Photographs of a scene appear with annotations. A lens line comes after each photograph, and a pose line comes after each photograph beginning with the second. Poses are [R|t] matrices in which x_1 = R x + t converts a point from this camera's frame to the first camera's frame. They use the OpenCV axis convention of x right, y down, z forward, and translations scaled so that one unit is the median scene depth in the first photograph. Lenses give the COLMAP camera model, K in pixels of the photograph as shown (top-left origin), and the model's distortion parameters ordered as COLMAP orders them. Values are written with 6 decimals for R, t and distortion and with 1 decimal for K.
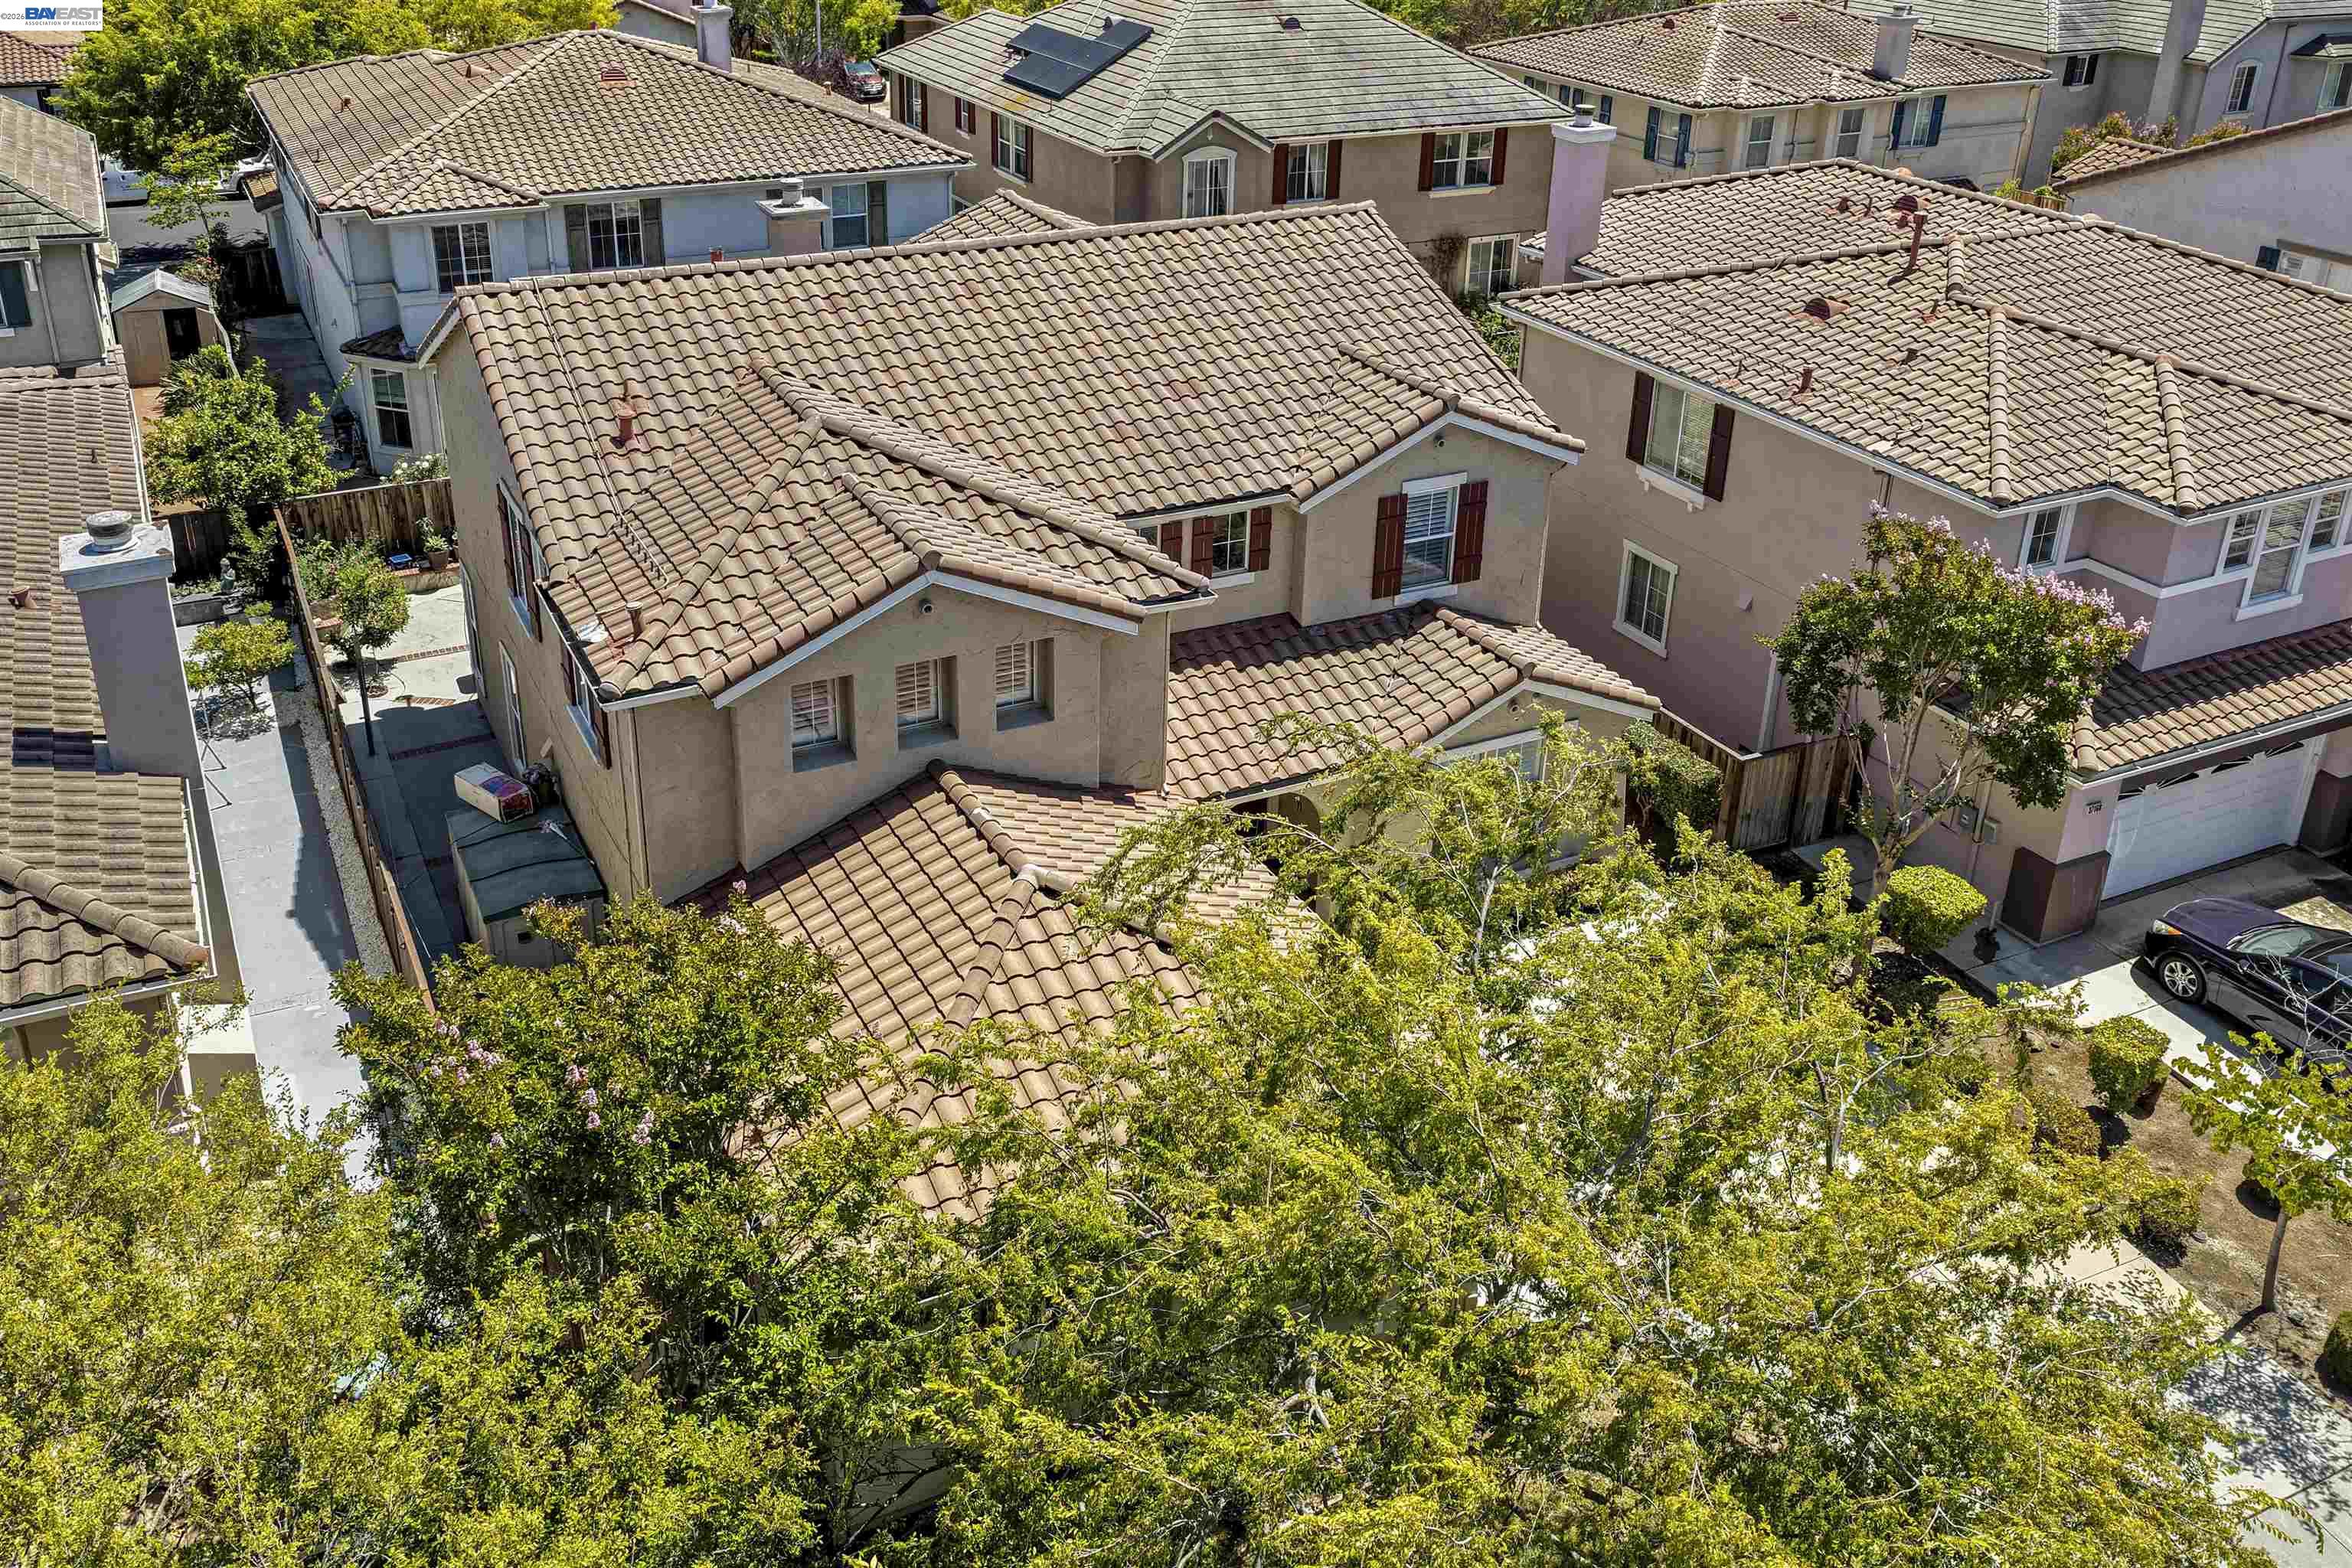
lens RADIAL K [[1975.6, 0, 1055.0], [0, 1975.6, 626.8], [0, 0, 1]] dist [0.004444, -0.001372]
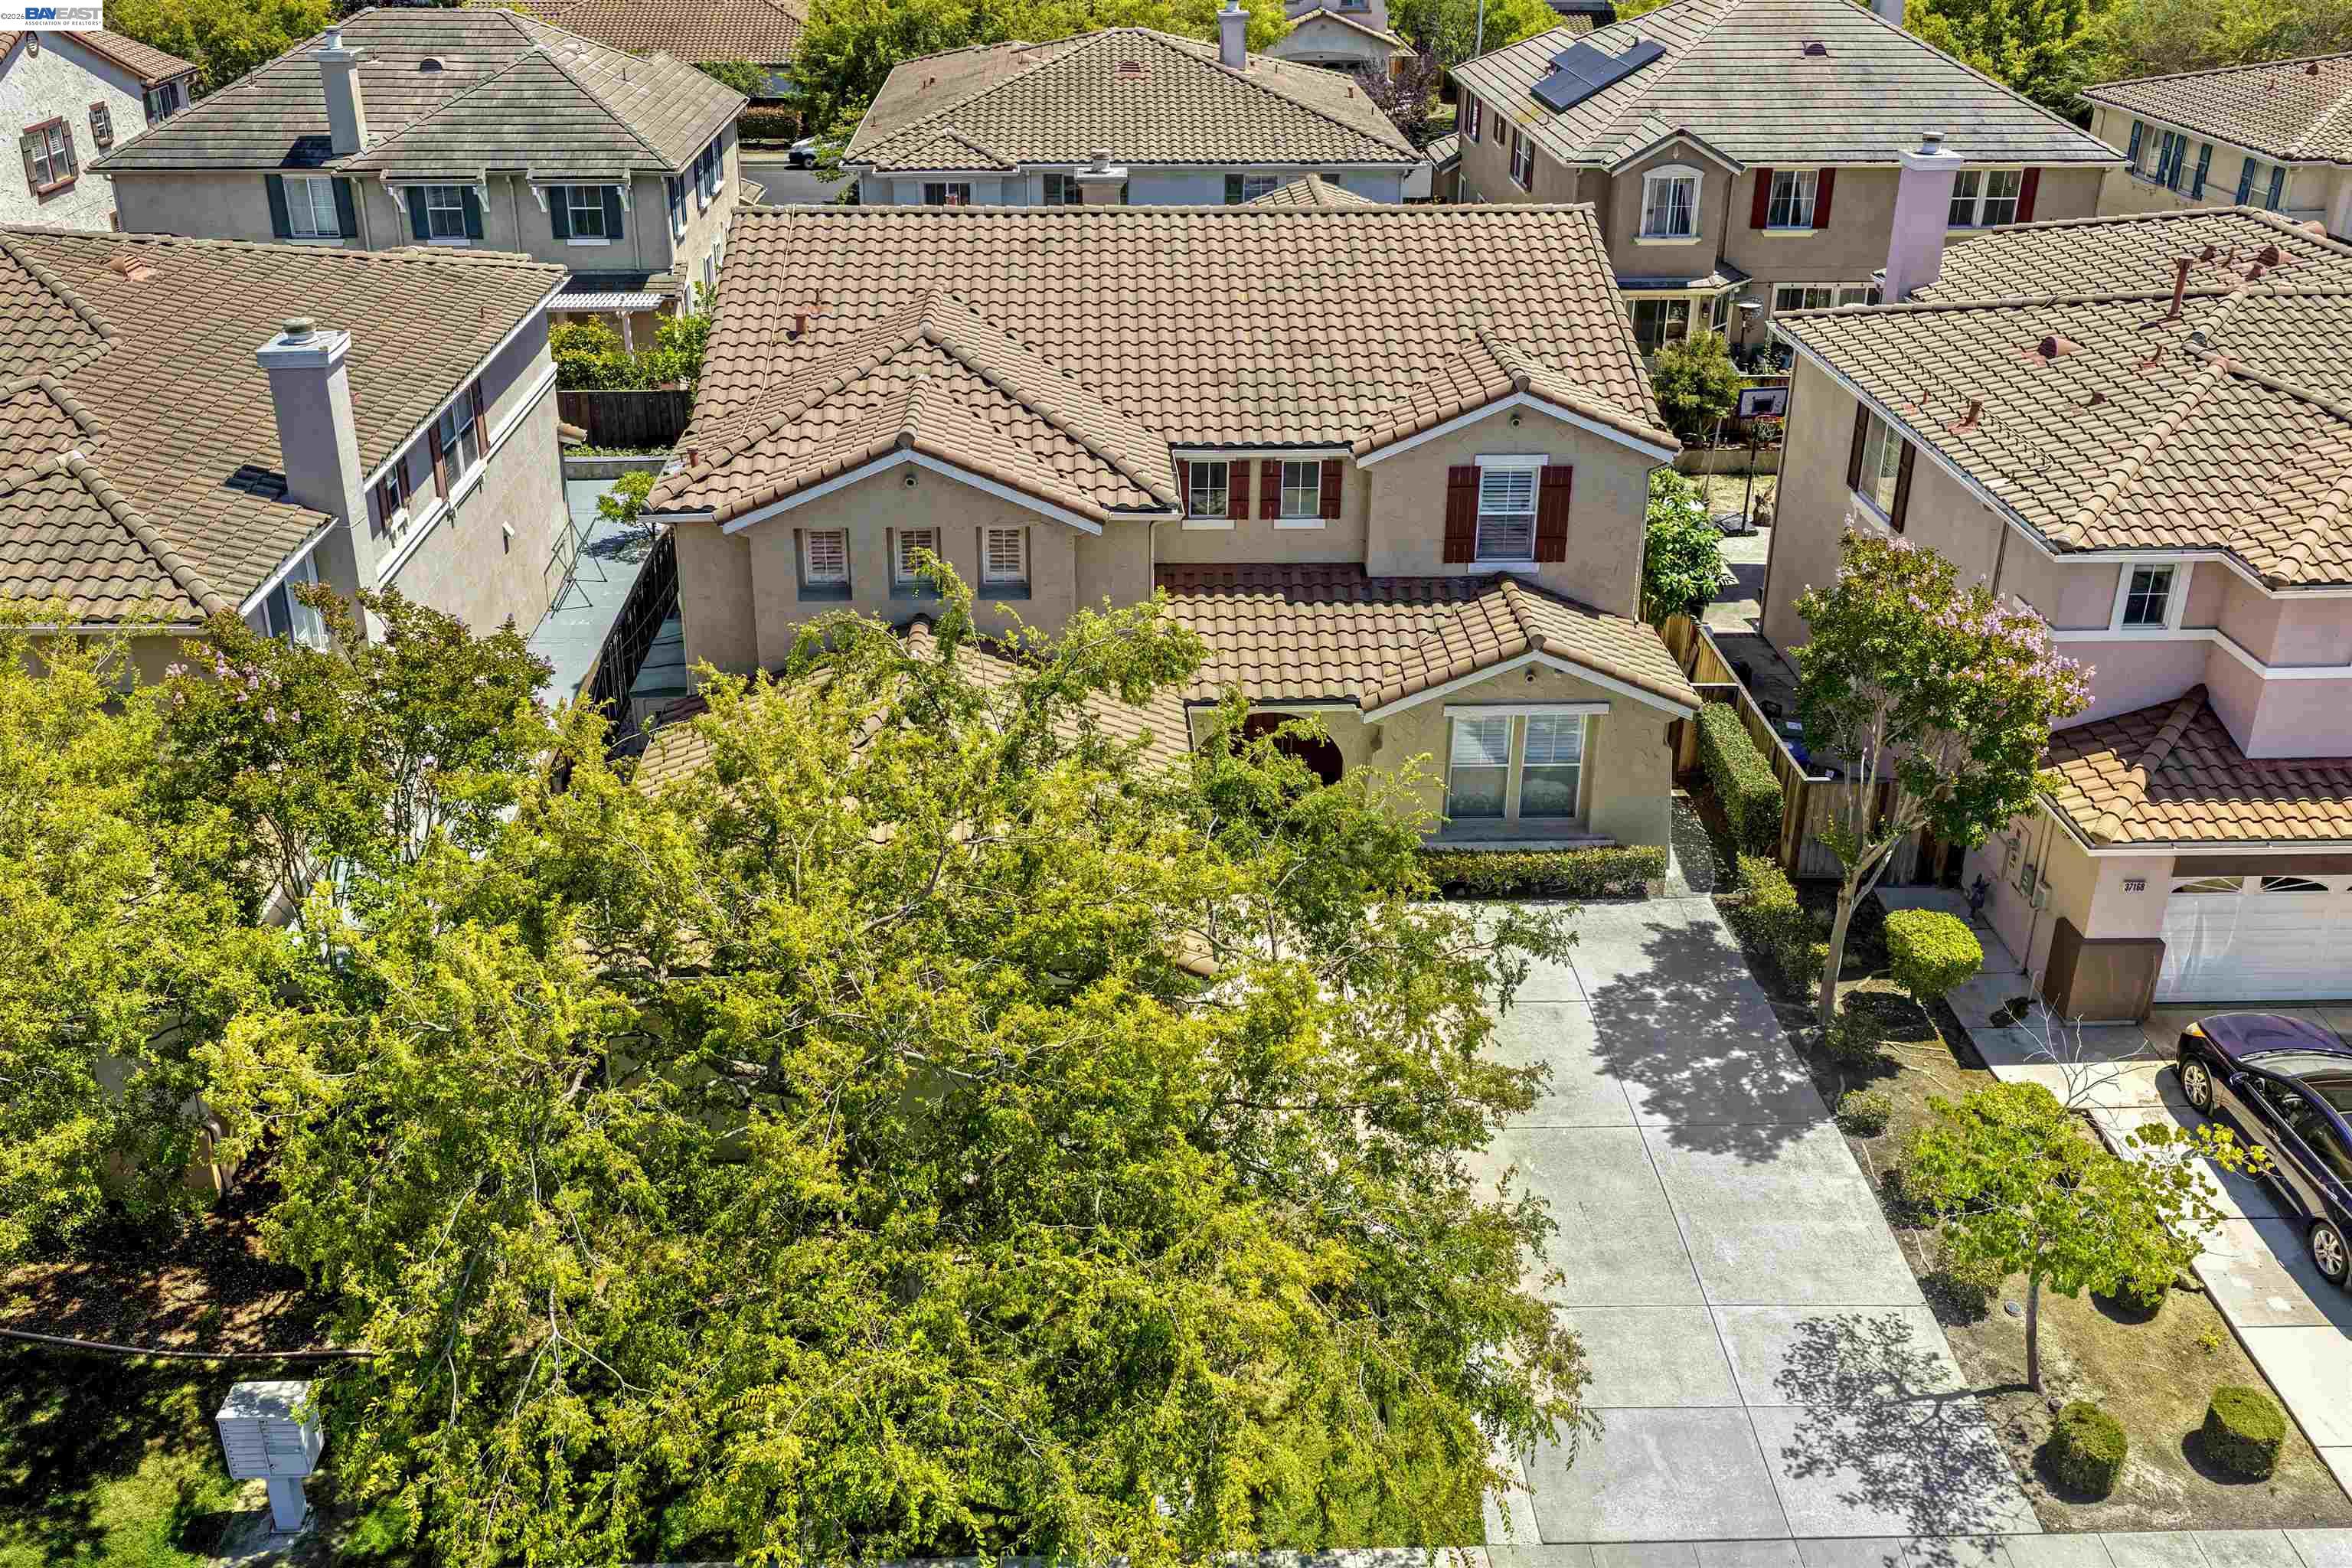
lens RADIAL K [[1953.9, 0, 1108.9], [0, 1953.9, 614.1], [0, 0, 1]] dist [-0.000717, 0.019423]
pose [[0.912793, 0.150823, -0.379555, 0.409338], [-0.157117, 0.987473, 0.014540, 0.027103], [0.376993, 0.046362, 0.925055, -0.042896]]
